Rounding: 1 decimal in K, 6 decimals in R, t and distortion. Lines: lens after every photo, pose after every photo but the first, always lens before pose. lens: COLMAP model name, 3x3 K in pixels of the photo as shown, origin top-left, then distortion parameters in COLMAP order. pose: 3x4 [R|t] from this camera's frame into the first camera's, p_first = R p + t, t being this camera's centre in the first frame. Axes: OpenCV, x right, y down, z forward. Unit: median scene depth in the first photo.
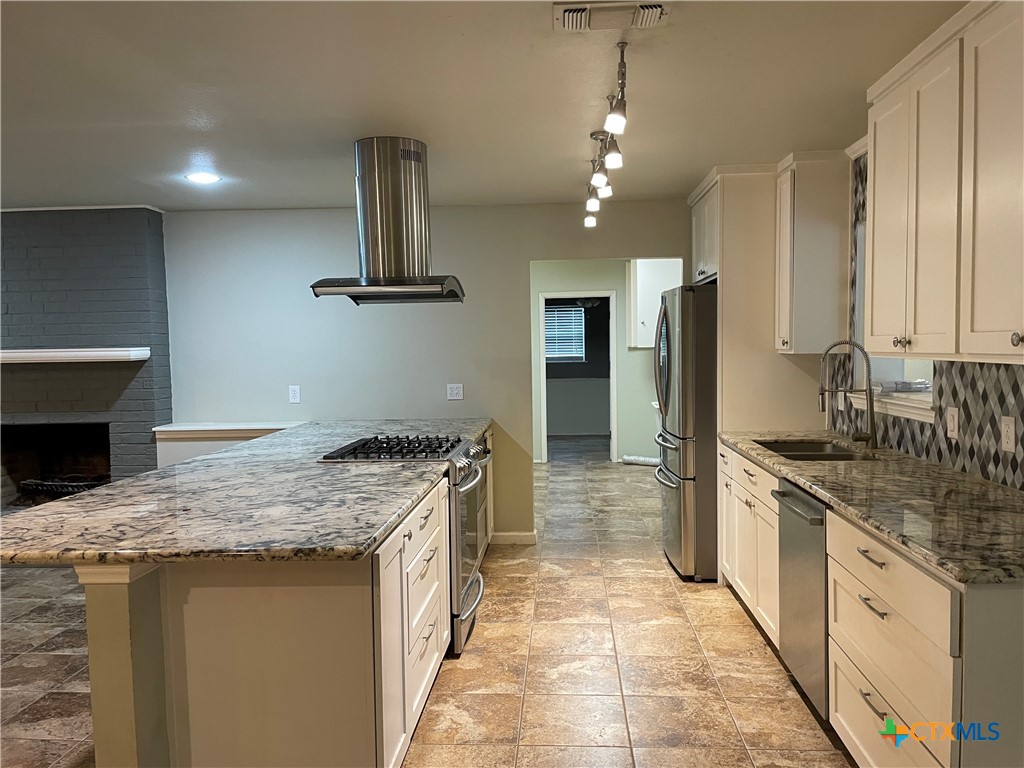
lens RADIAL K [[779.3, 0, 529.9], [0, 779.3, 382.8], [0, 0, 1]] dist [0.054043, -0.001431]
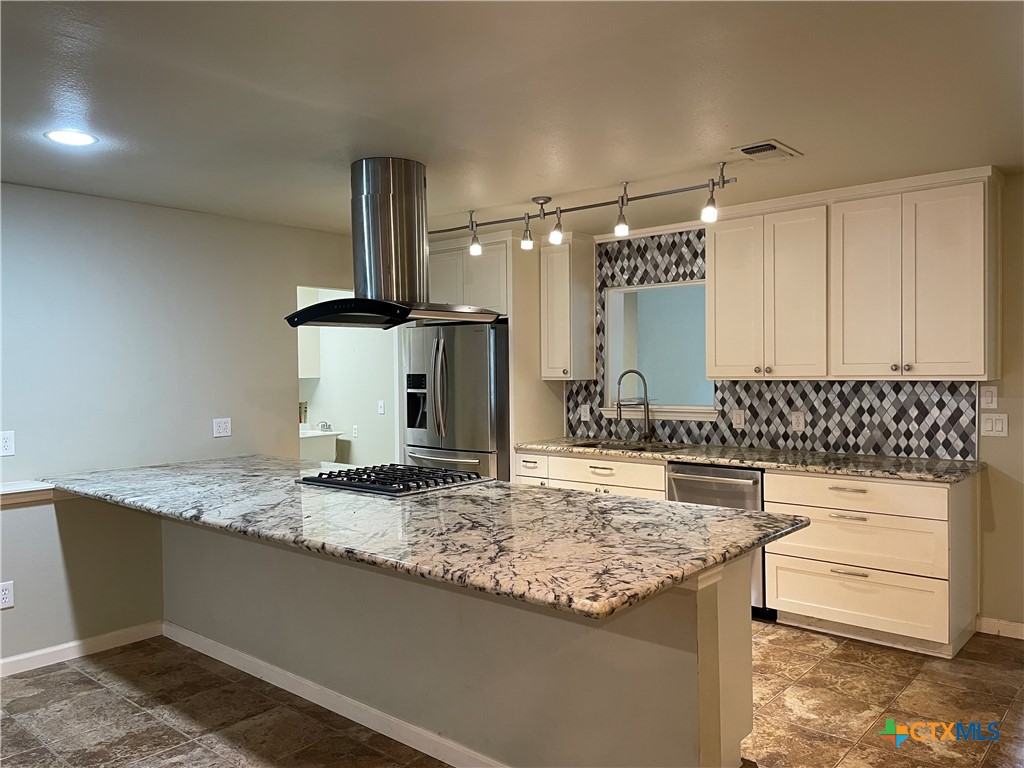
lens RADIAL K [[761.1, 0, 512.0], [0, 761.1, 384.0], [0, 0, 1]] dist [0.068782, -0.107475]
pose [[0.600101, -0.006597, 0.799897, -0.759966], [0.042230, 0.998833, -0.023445, -0.004298], [-0.798809, 0.047849, 0.599679, 0.302055]]
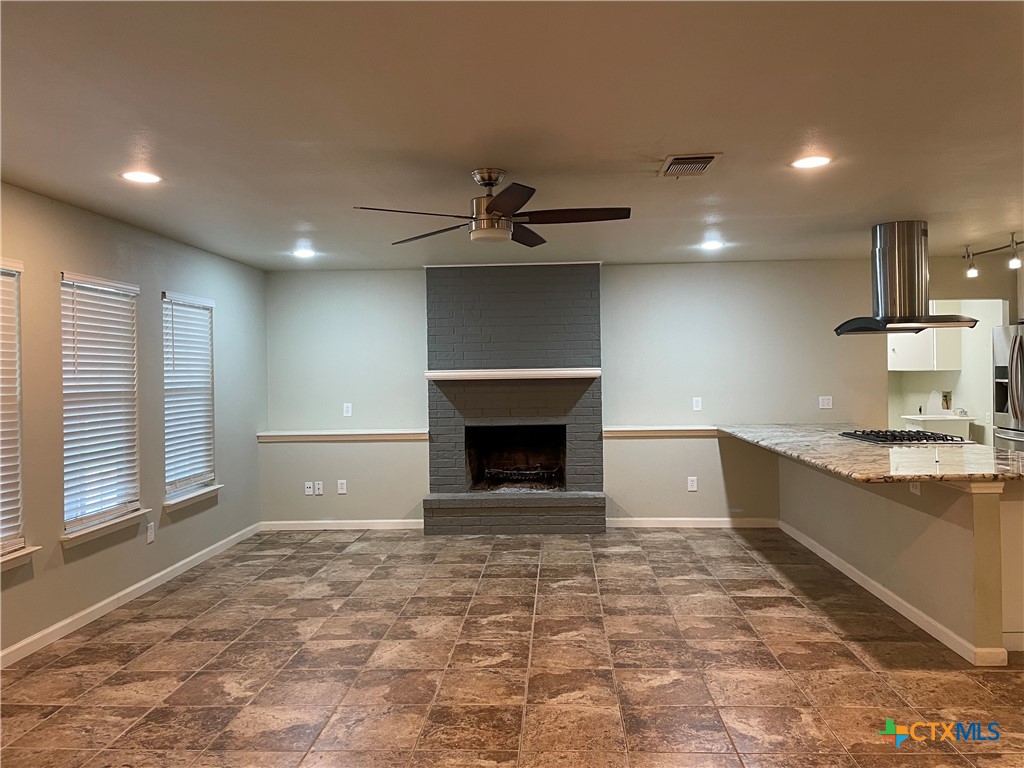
lens RADIAL K [[761.1, 0, 512.0], [0, 761.1, 384.0], [0, 0, 1]] dist [0.068782, -0.107475]
pose [[0.999975, 0.003305, -0.006212, -0.787034], [-0.003523, 0.999366, -0.035442, 0.035899], [0.006091, 0.035463, 0.999352, -0.342977]]
